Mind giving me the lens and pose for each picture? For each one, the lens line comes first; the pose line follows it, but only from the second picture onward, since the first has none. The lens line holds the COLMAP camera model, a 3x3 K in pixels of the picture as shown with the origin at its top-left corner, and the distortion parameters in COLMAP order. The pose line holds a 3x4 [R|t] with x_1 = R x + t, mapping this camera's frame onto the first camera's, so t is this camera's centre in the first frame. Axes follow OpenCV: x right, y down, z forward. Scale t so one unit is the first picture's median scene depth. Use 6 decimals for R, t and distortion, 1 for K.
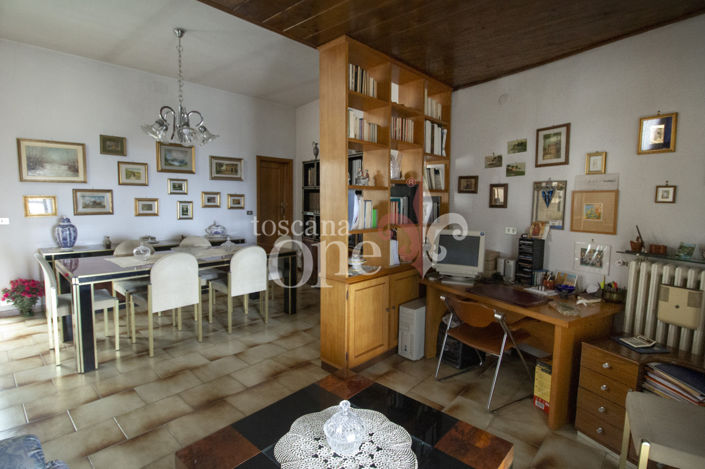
lens RADIAL K [[349.9, 0, 351.0], [0, 349.9, 228.3], [0, 0, 1]] dist [0.001874, -0.011046]
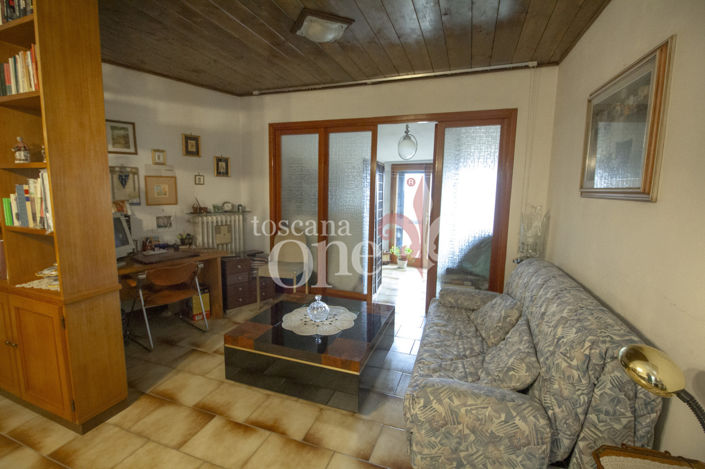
lens RADIAL K [[342.6, 0, 353.1], [0, 342.6, 229.7], [0, 0, 1]] dist [0.000282, -0.010538]
pose [[-0.387293, -0.132862, 0.912333, -0.811703], [0.057233, 0.984189, 0.167622, -0.068694], [-0.920179, 0.117135, -0.373565, 0.695694]]
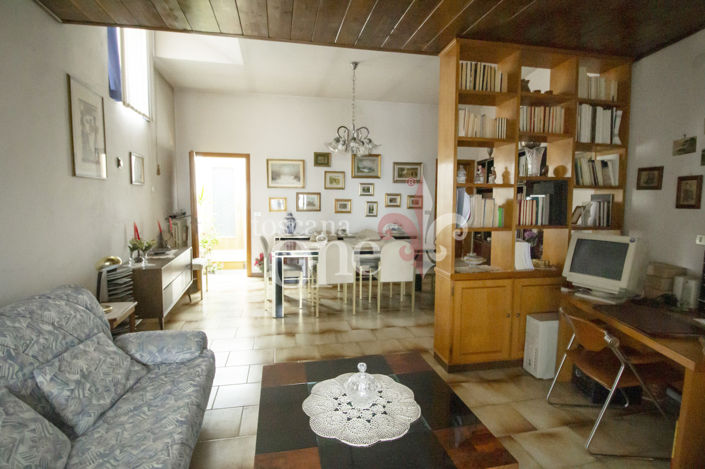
lens RADIAL K [[345.7, 0, 353.6], [0, 345.7, 229.6], [0, 0, 1]] dist [0.001194, -0.011573]
pose [[0.811153, 0.046331, -0.582995, 0.296244], [-0.048001, 0.998768, 0.012587, 0.011358], [0.582860, 0.017774, 0.812378, 0.006673]]
